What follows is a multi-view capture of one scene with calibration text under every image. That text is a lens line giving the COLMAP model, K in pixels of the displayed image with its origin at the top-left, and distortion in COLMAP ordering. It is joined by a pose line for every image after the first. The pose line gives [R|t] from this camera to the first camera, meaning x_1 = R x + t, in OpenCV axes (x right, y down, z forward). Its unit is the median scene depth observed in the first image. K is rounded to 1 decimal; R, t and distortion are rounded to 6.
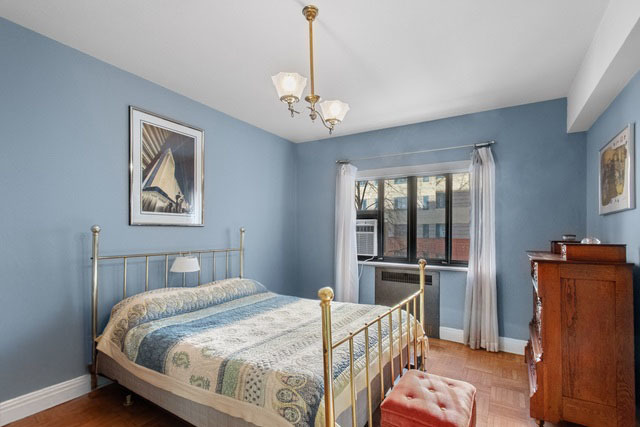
lens RADIAL K [[304.5, 0, 321.4], [0, 304.5, 234.5], [0, 0, 1]] dist [-0.001916, -0.000033]
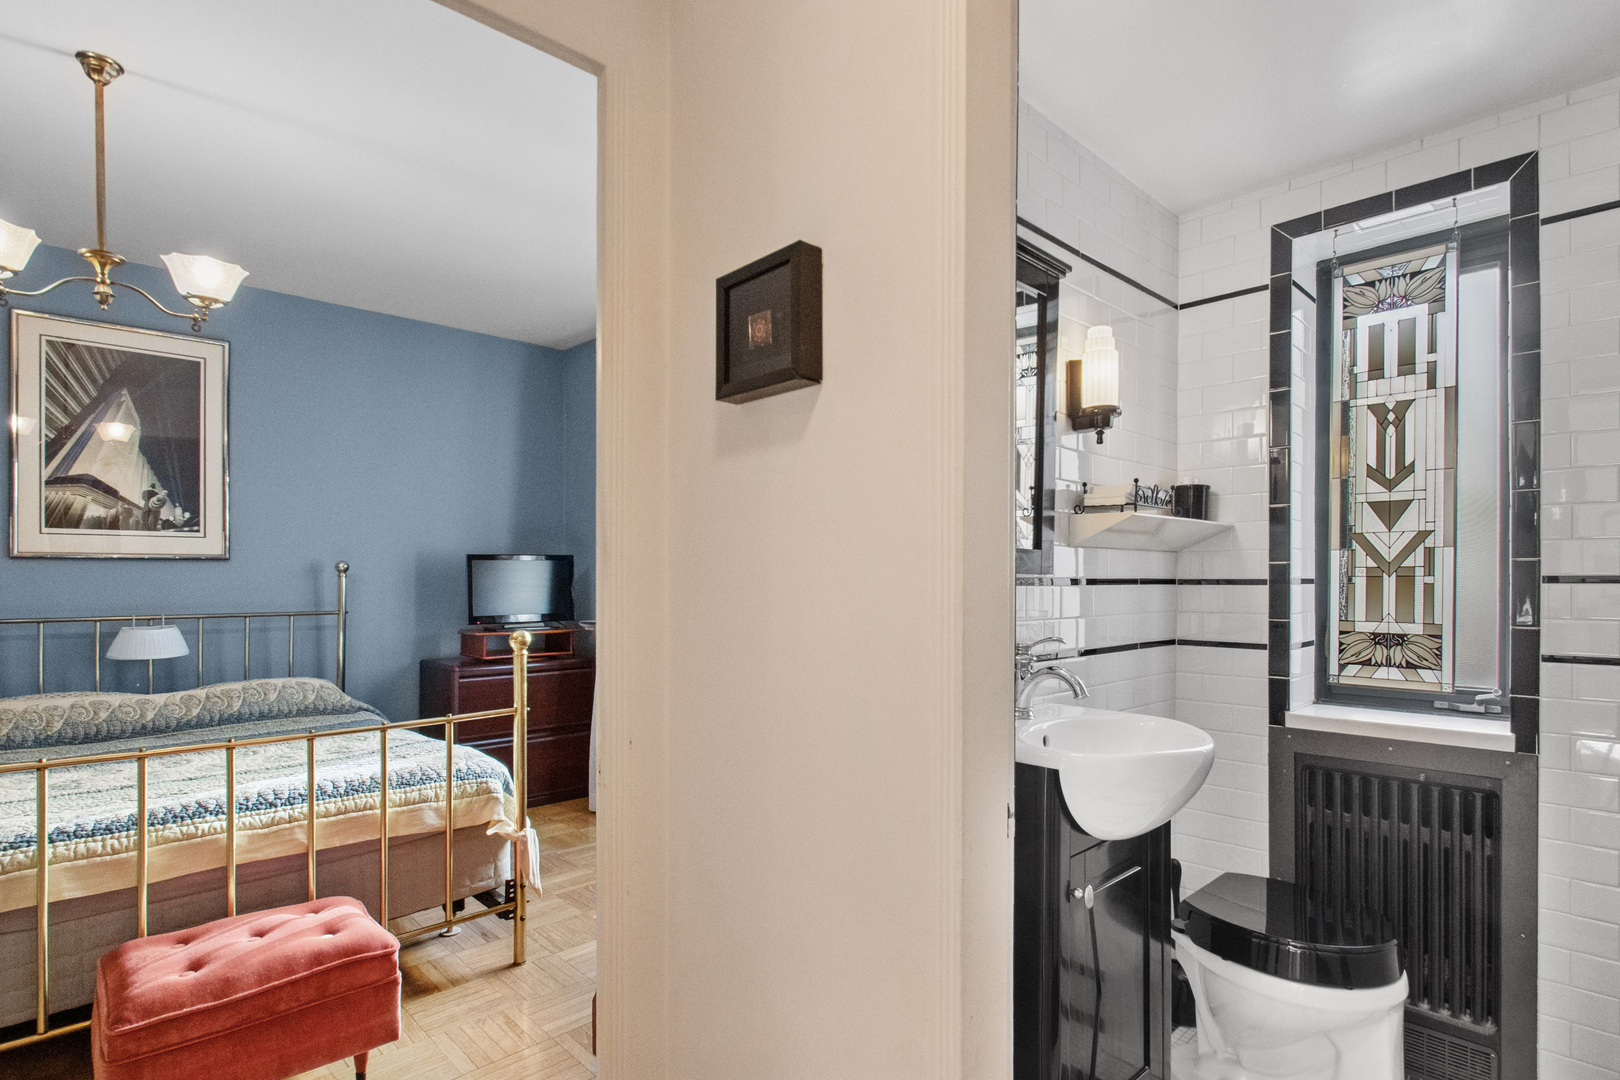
lens RADIAL K [[810.4, 0, 813.3], [0, 810.4, 581.1], [0, 0, 1]] dist [0.003923, -0.008262]
pose [[0.968690, -0.013347, -0.247913, 0.827513], [0.010369, 0.999858, -0.013312, 0.033037], [0.248055, 0.010325, 0.968691, 0.083965]]
